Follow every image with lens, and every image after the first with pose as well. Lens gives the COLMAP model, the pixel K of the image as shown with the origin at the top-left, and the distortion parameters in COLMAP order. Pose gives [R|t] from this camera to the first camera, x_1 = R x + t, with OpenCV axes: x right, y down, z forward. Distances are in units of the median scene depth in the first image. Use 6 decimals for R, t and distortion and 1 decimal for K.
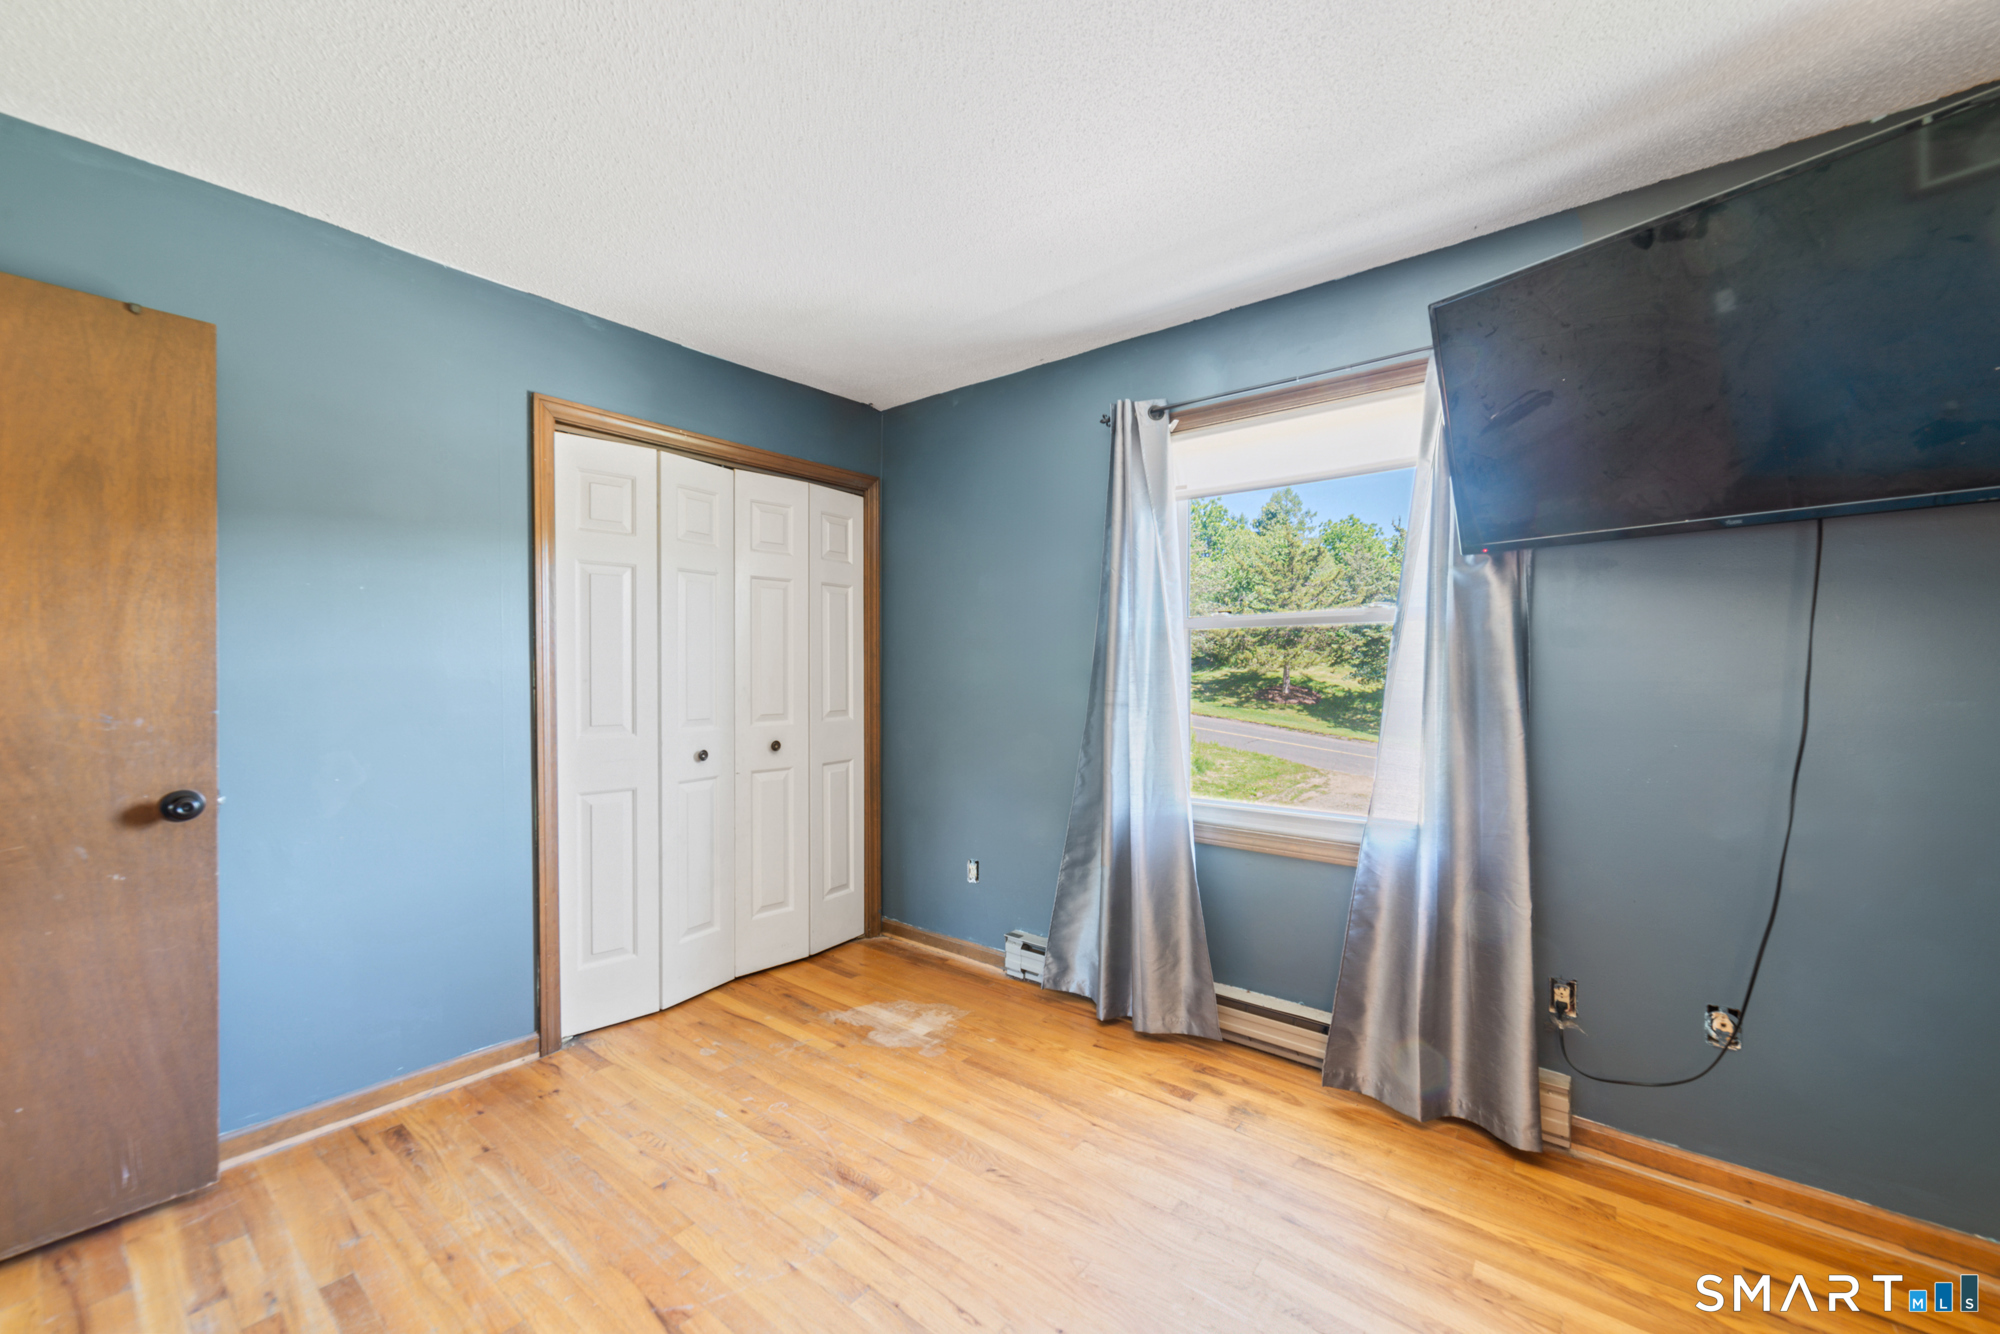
lens RADIAL K [[782.3, 0, 993.7], [0, 782.3, 672.3], [0, 0, 1]] dist [0.002108, 0.000627]
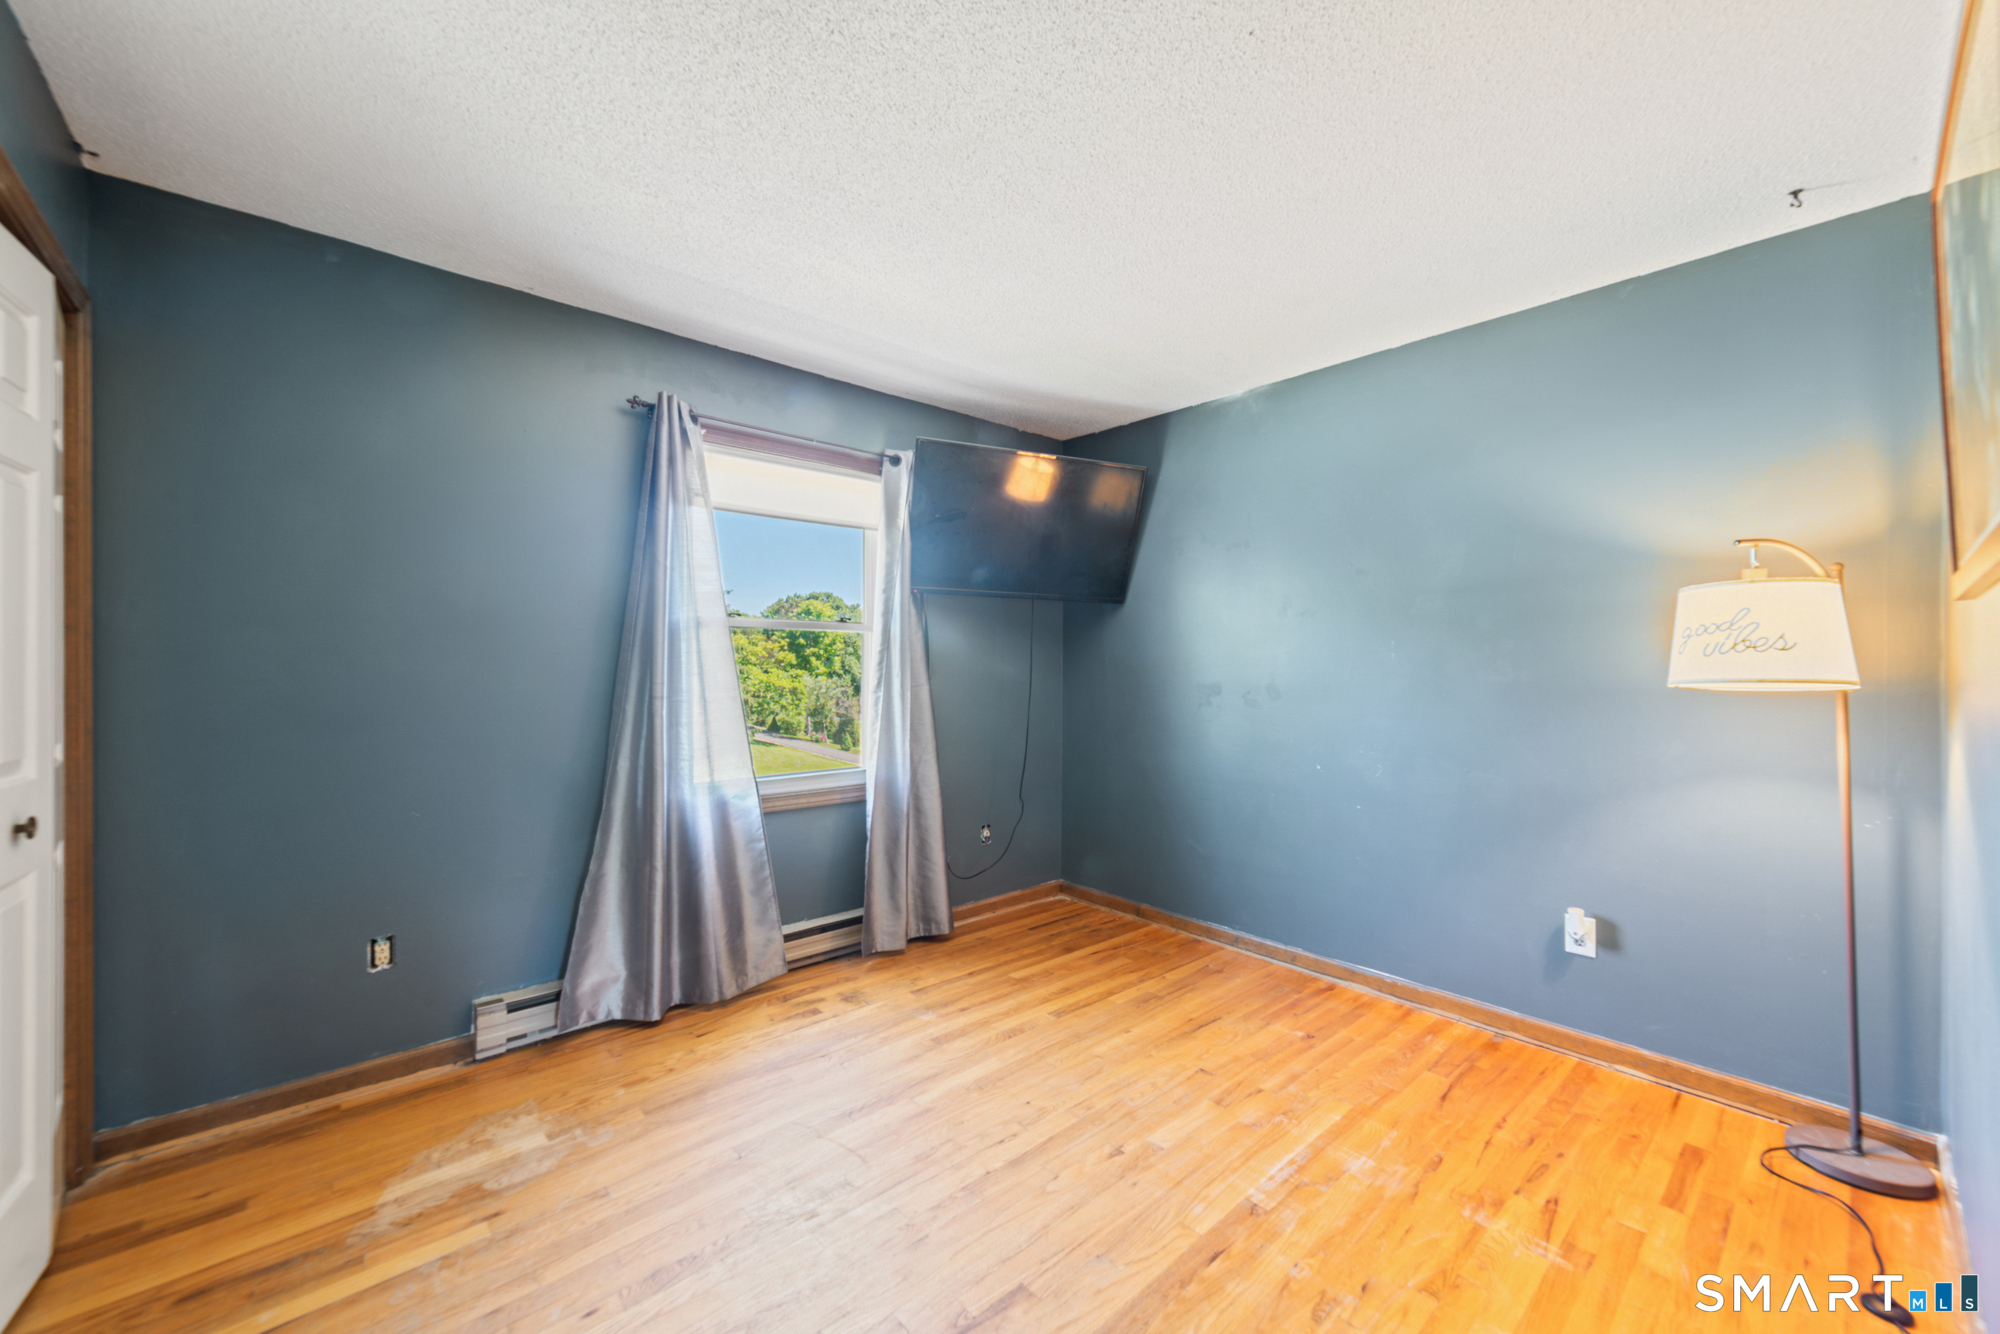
lens RADIAL K [[782.3, 0, 993.5], [0, 782.3, 666.6], [0, 0, 1]] dist [0.002108, 0.000627]
pose [[0.153423, -0.003714, 0.988154, -0.811288], [-0.006910, 0.999964, 0.004831, -0.005748], [-0.988137, -0.007569, 0.153391, 0.478345]]
